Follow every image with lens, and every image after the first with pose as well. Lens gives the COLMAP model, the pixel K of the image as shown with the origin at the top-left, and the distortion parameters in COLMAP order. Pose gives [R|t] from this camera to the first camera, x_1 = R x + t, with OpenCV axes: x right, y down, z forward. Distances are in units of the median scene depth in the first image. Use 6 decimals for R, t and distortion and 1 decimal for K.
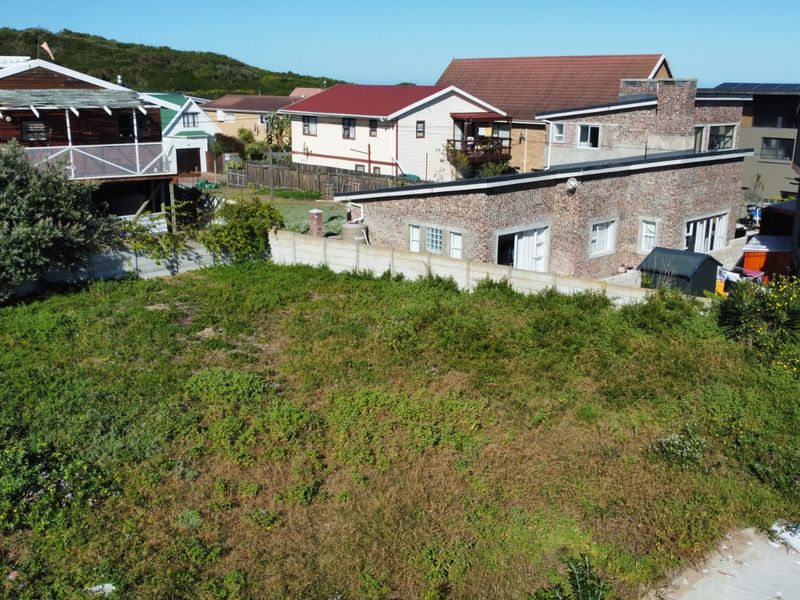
lens RADIAL K [[804.2, 0, 397.5], [0, 804.2, 295.5], [0, 0, 1]] dist [0.015559, -0.042668]
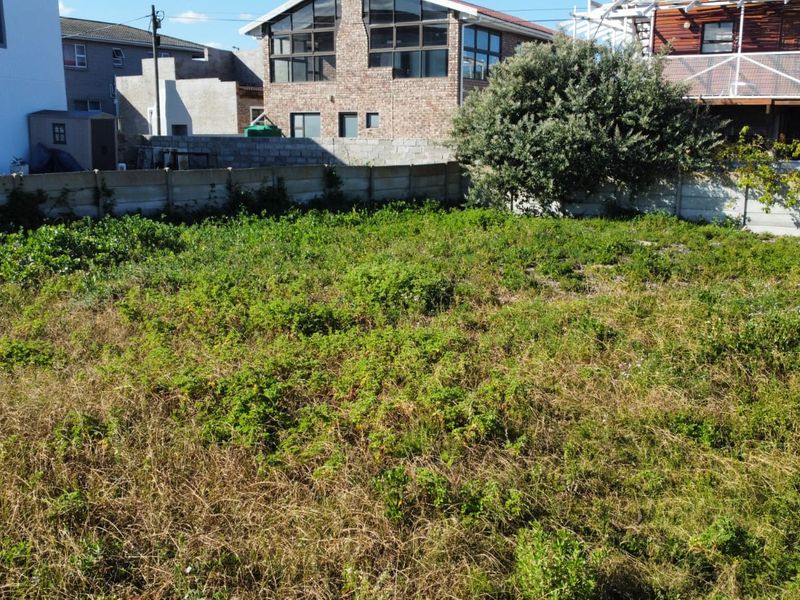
lens RADIAL K [[804.2, 0, 397.5], [0, 804.2, 295.5], [0, 0, 1]] dist [0.015559, -0.042668]
pose [[0.288507, 0.188554, -0.938728, 0.252146], [-0.248161, 0.961641, 0.116887, 0.025594], [0.924759, 0.199233, 0.324232, 0.481512]]
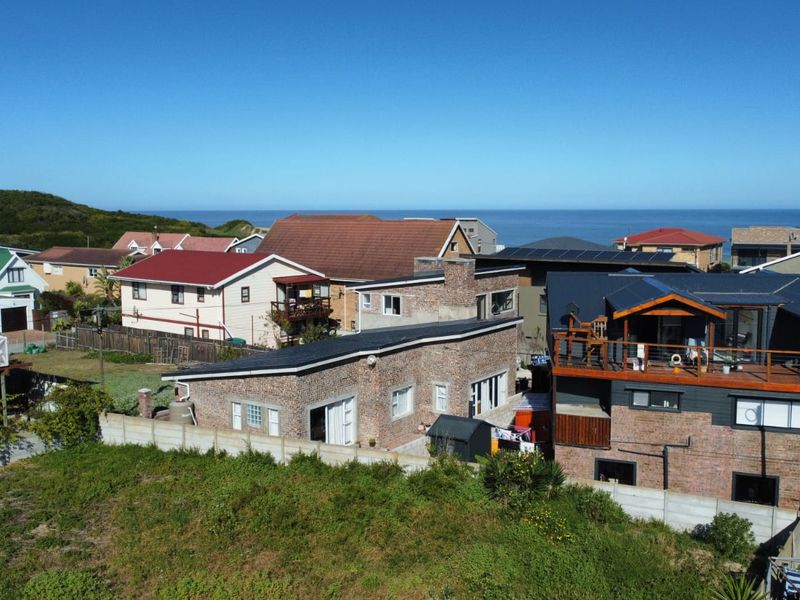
lens RADIAL K [[804.2, 0, 397.5], [0, 804.2, 295.5], [0, 0, 1]] dist [0.015559, -0.042668]
pose [[0.979804, -0.032853, 0.197244, 0.025621], [0.061700, 0.987950, -0.141941, -0.063047], [-0.190204, 0.151244, 0.970025, -0.156977]]
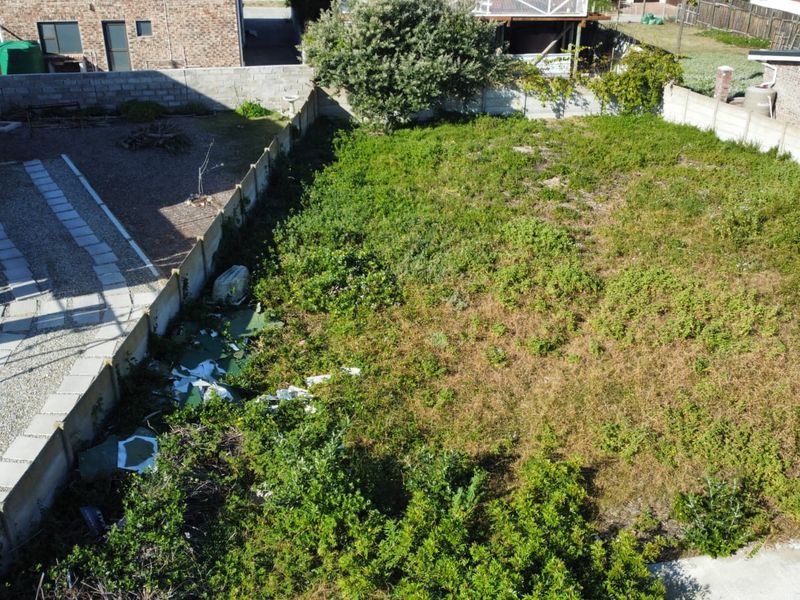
lens RADIAL K [[810.2, 0, 394.7], [0, 810.2, 285.2], [0, 0, 1]] dist [0.007313, -0.012306]
pose [[0.837219, 0.241959, -0.490428, 0.111777], [-0.140383, 0.961833, 0.234883, -0.033947], [0.528542, -0.127801, 0.839232, -0.024112]]
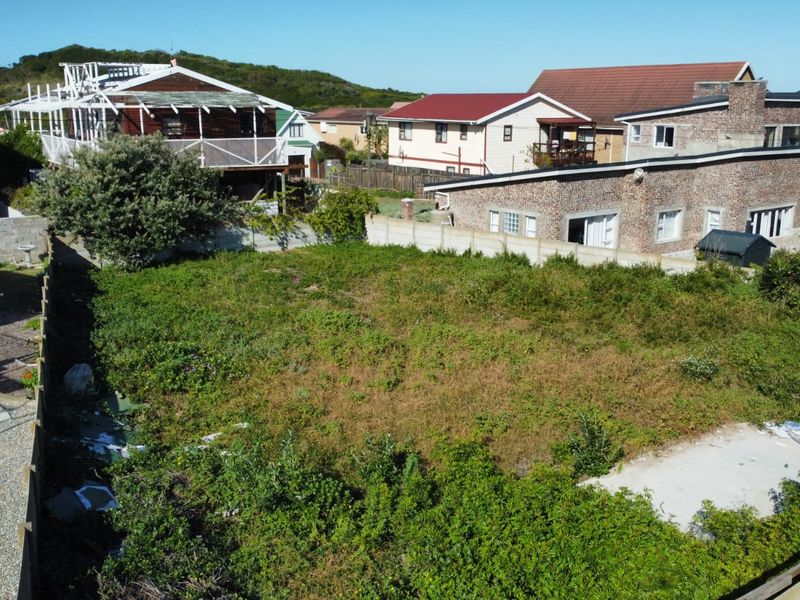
lens RADIAL K [[804.2, 0, 397.5], [0, 804.2, 295.5], [0, 0, 1]] dist [0.015559, -0.042668]
pose [[0.992842, 0.022550, -0.117283, 0.021892], [-0.025072, 0.999484, -0.020072, 0.057874], [0.116770, 0.022869, 0.992896, -0.128198]]
